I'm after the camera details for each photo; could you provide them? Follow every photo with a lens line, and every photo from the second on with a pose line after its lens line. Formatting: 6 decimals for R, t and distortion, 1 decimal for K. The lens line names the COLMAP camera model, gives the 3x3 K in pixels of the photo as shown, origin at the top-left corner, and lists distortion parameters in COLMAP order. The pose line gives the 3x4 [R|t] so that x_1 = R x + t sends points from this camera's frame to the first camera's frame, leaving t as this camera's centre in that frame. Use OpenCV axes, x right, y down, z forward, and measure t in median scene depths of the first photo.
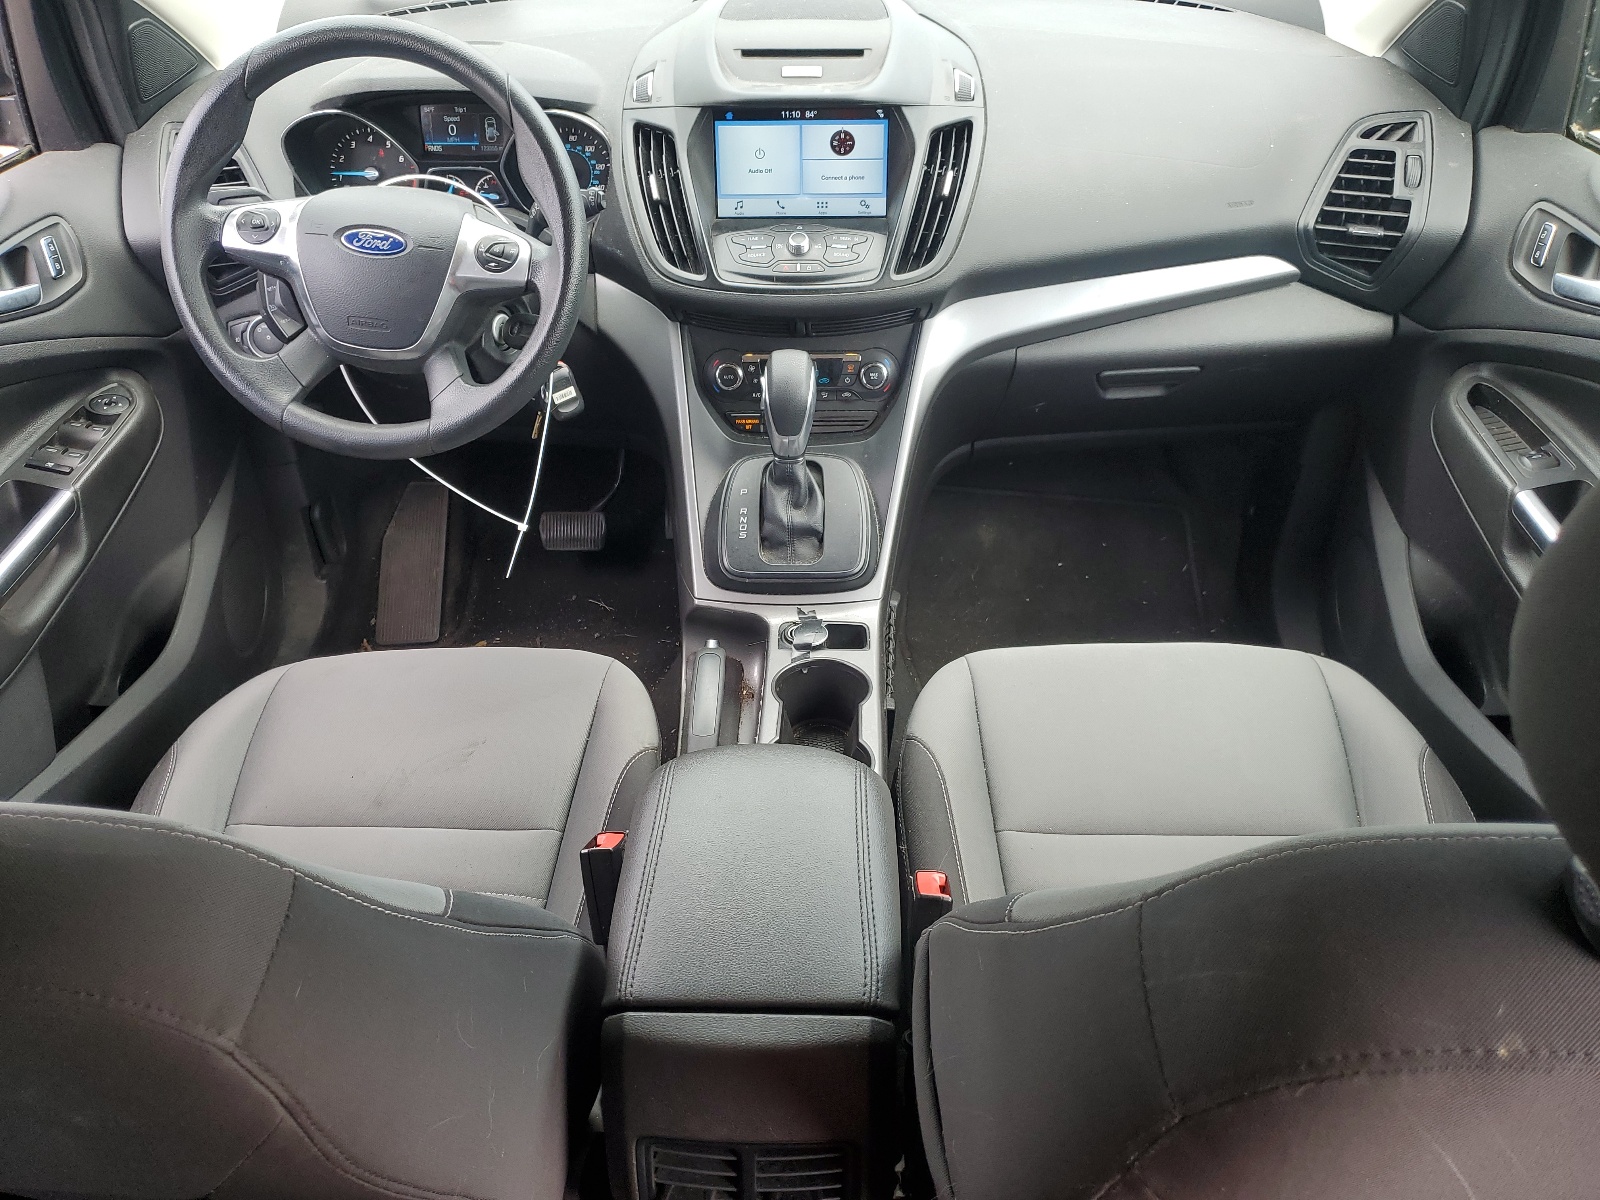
lens RADIAL K [[1213.7, 0, 797.4], [0, 1213.7, 599.8], [0, 0, 1]] dist [-0.004682, -0.002053]
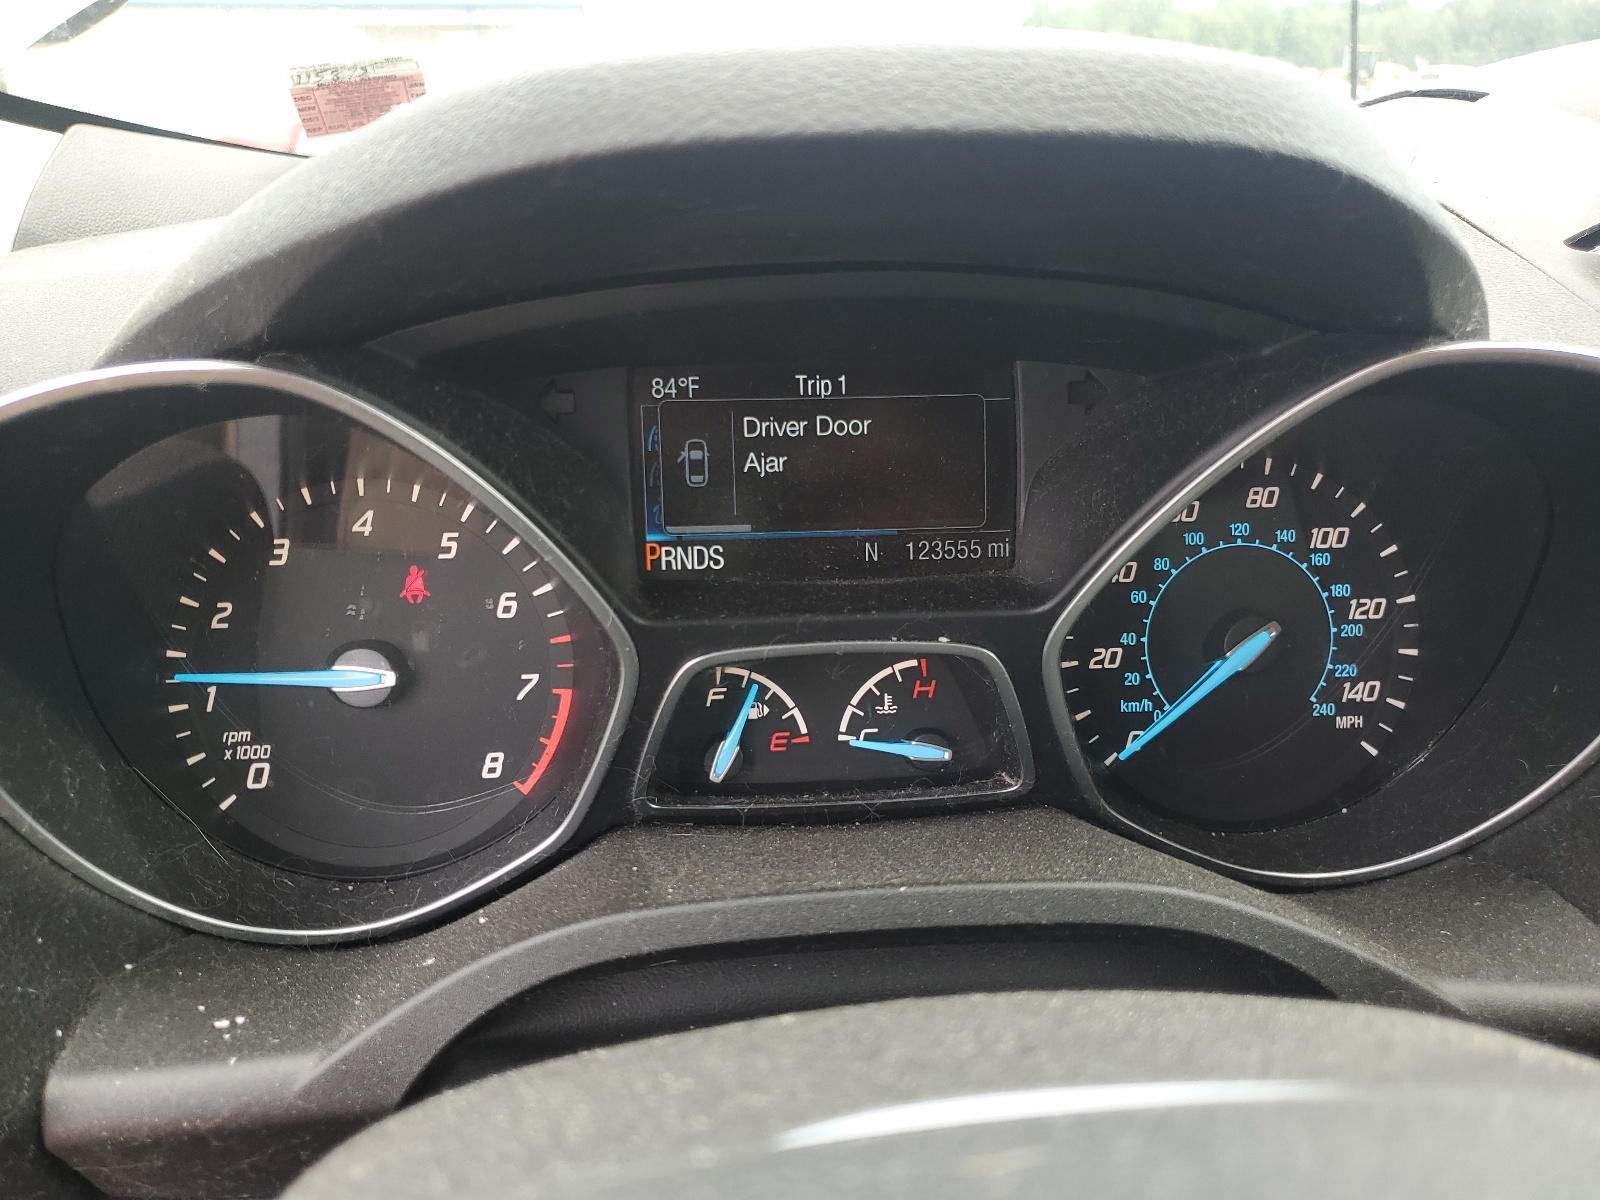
lens RADIAL K [[1213.7, 0, 801.6], [0, 1213.7, 601.9], [0, 0, 1]] dist [-0.004682, -0.002053]
pose [[0.990956, -0.037559, 0.128821, -0.302514], [0.073954, 0.953932, -0.290766, -0.296810], [-0.111966, 0.297663, 0.948083, 0.785508]]
